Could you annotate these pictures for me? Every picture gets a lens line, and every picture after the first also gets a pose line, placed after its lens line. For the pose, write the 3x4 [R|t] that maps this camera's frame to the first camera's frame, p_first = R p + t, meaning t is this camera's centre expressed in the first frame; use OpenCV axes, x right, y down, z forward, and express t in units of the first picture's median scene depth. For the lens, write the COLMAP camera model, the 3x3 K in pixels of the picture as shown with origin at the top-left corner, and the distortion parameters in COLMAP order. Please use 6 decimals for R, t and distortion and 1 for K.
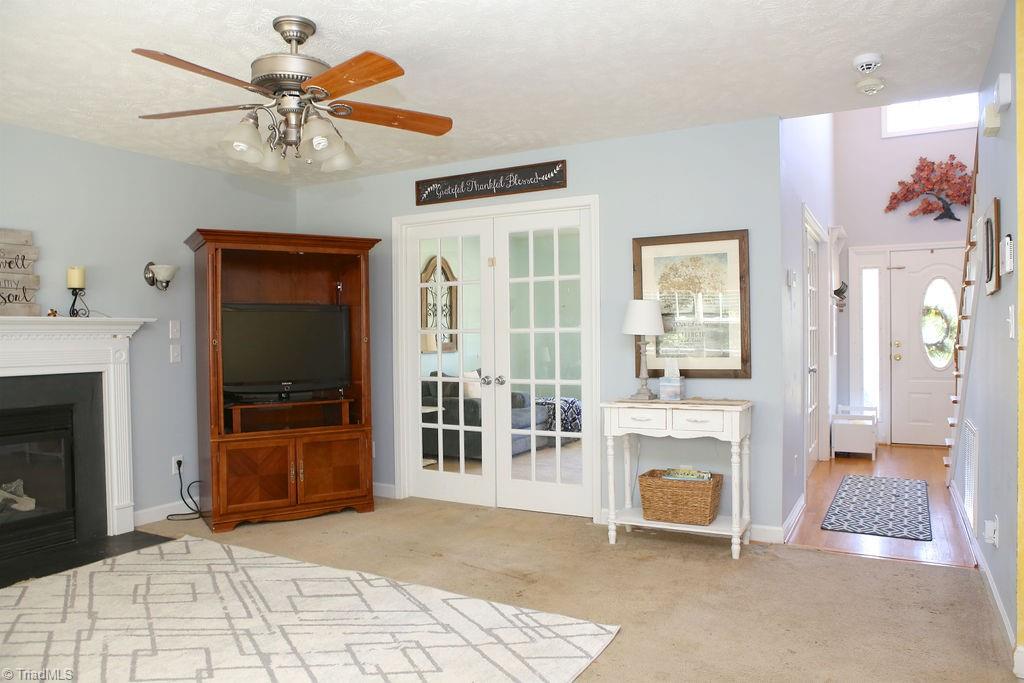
lens RADIAL K [[706.5, 0, 511.6], [0, 706.5, 339.0], [0, 0, 1]] dist [-0.093212, 0.061819]
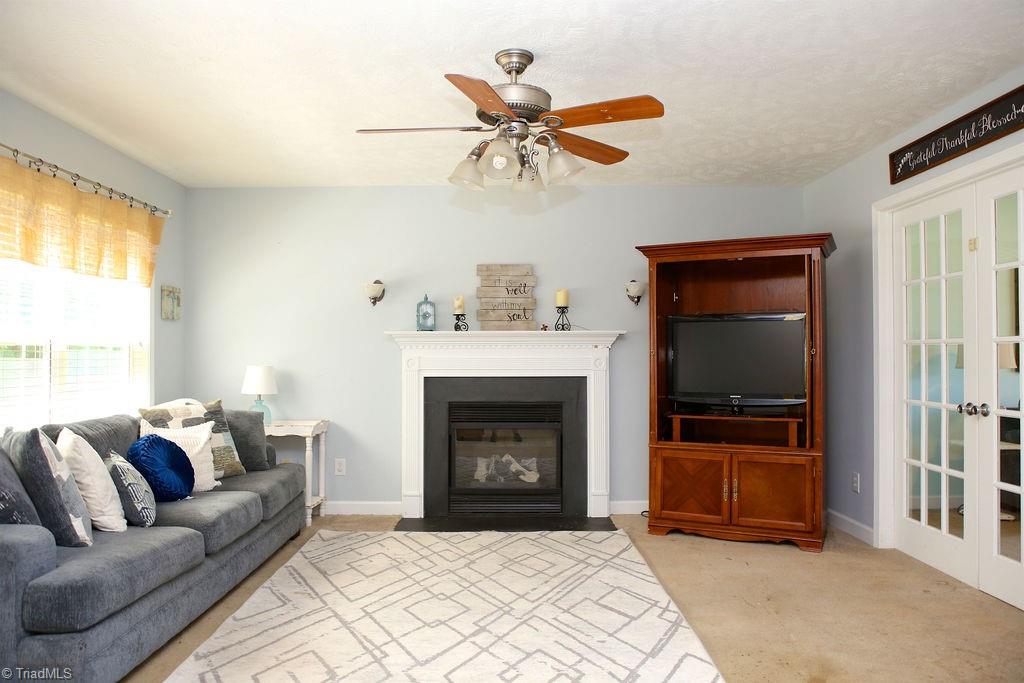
lens RADIAL K [[706.5, 0, 514.0], [0, 706.5, 337.6], [0, 0, 1]] dist [-0.093212, 0.061819]
pose [[0.499806, -0.009923, -0.866081, 0.425144], [-0.009917, 0.999803, -0.017179, 0.003060], [0.866081, 0.017175, 0.499609, 0.310512]]
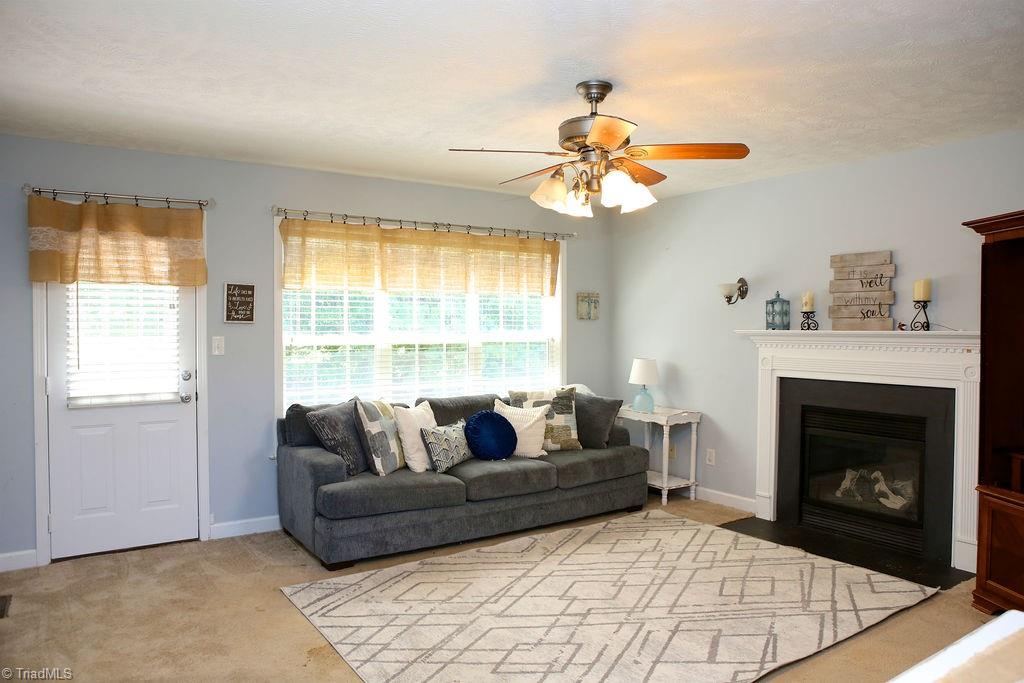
lens RADIAL K [[706.5, 0, 514.4], [0, 706.5, 337.5], [0, 0, 1]] dist [-0.093212, 0.061819]
pose [[-0.433492, 0.025633, -0.900793, 0.533661], [-0.003257, 0.999544, 0.030010, -0.051024], [0.901151, 0.015943, -0.433211, 0.934588]]
